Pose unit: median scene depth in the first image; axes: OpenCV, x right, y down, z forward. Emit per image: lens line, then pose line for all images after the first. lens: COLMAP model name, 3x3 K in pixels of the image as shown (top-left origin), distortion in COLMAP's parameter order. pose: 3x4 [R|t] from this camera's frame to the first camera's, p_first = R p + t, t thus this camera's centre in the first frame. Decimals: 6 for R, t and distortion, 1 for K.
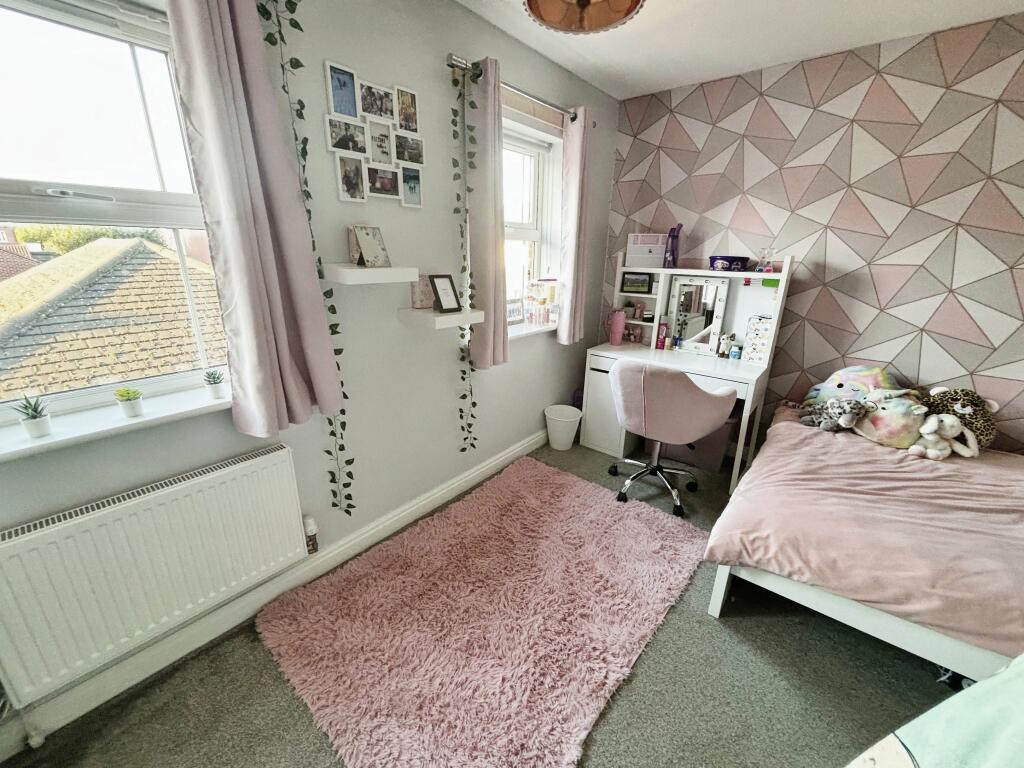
lens RADIAL K [[412.7, 0, 510.3], [0, 412.7, 382.2], [0, 0, 1]] dist [-0.002556, -0.000148]
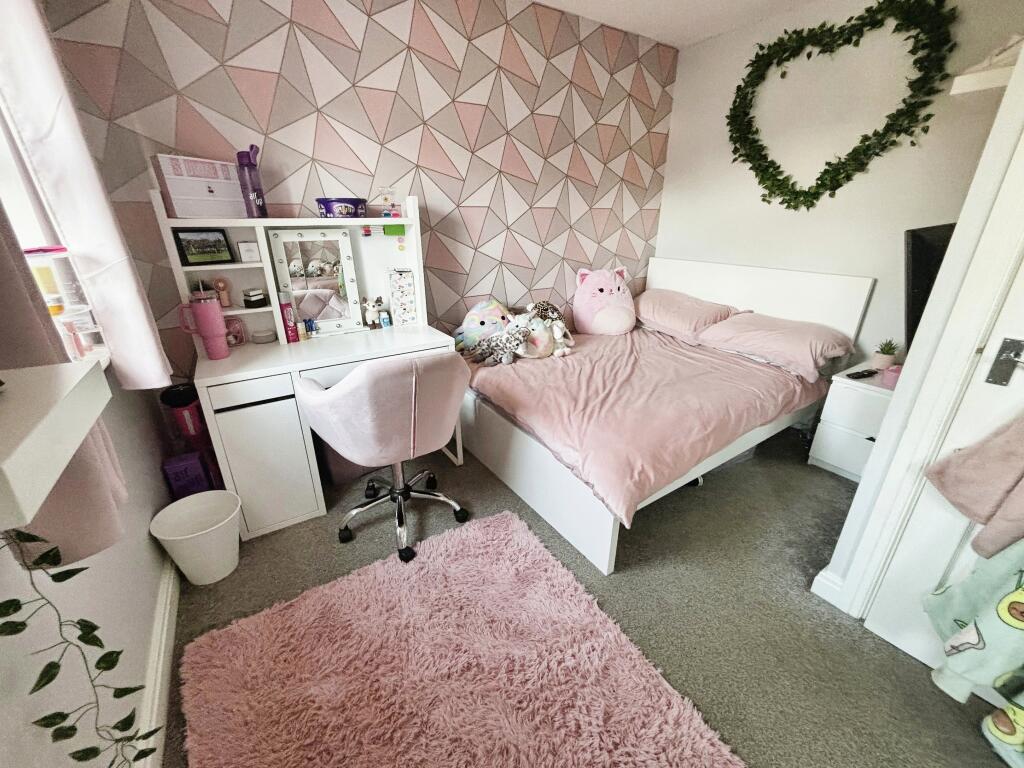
lens RADIAL K [[412.7, 0, 510.3], [0, 412.7, 382.2], [0, 0, 1]] dist [-0.002556, -0.000148]
pose [[0.305065, -0.365924, 0.879224, -0.158578], [0.300340, 0.913086, 0.275808, -0.109377], [-0.903732, 0.179927, 0.388452, 0.472636]]
